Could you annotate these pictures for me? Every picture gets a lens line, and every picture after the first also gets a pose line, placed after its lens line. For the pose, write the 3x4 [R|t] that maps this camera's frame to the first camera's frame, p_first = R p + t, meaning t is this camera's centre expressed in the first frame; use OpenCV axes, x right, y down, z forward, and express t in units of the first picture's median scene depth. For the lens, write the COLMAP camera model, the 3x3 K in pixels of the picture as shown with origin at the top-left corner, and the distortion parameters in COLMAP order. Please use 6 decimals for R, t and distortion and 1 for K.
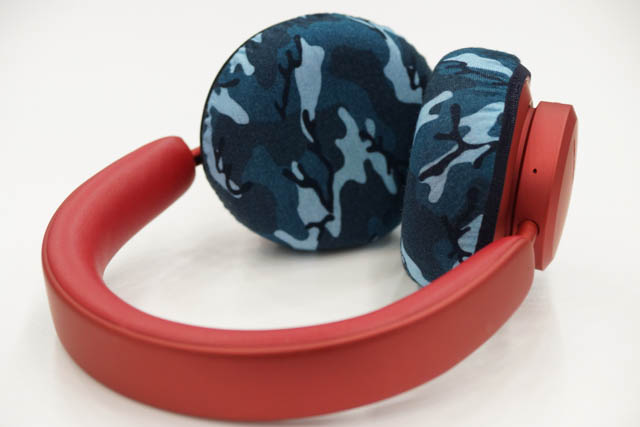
lens RADIAL K [[2214.9, 0, 319.8], [0, 2214.9, 211.7], [0, 0, 1]] dist [0.234643, 0.000000]
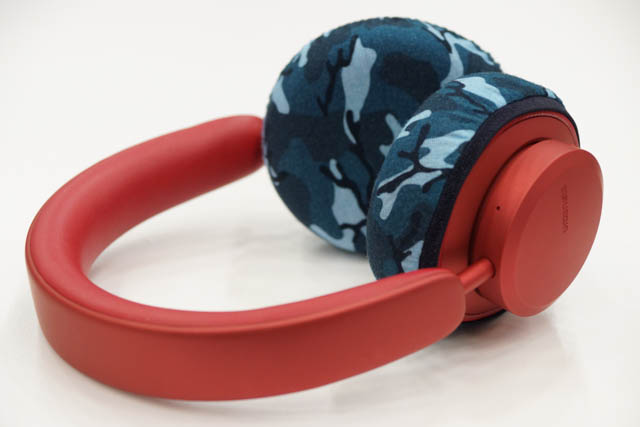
lens RADIAL K [[2214.9, 0, 319.9], [0, 2214.9, 215.4], [0, 0, 1]] dist [0.234643, 0.000000]
pose [[0.837978, 0.180616, -0.514947, 0.506953], [-0.177642, 0.982527, 0.055539, -0.052787], [0.515981, 0.044936, 0.855421, 0.143412]]
